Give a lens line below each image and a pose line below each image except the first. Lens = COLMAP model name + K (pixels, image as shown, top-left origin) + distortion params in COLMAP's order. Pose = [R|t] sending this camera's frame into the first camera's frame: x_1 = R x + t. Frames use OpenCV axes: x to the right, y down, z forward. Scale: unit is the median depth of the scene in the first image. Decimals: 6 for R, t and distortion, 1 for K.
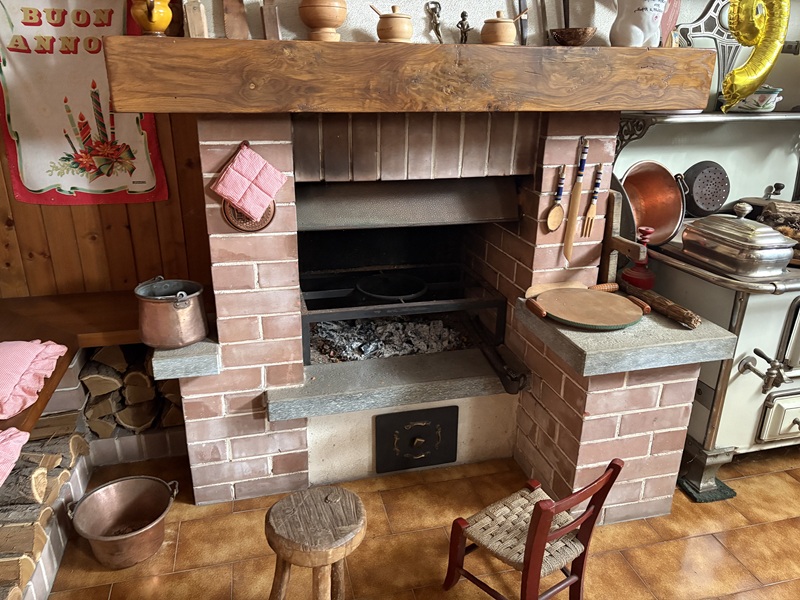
lens RADIAL K [[580.4, 0, 399.2], [0, 580.4, 298.8], [0, 0, 1]] dist [0.038013, -0.029272]
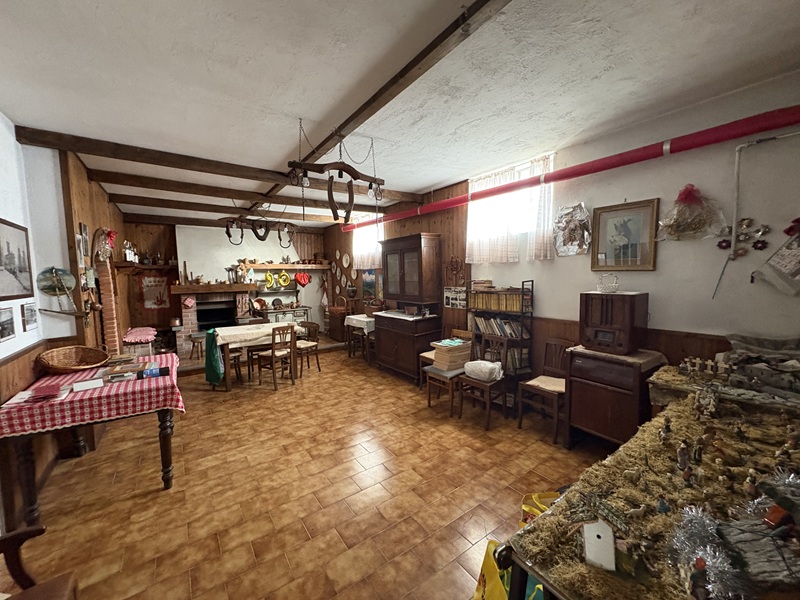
lens RADIAL K [[317.4, 0, 399.3], [0, 317.4, 301.4], [0, 0, 1]] dist [0.000381, 0.000173]
pose [[0.932992, -0.057793, 0.355227, 0.752221], [0.156832, 0.953666, -0.256758, 1.158376], [-0.323929, 0.295264, 0.898827, -3.260136]]
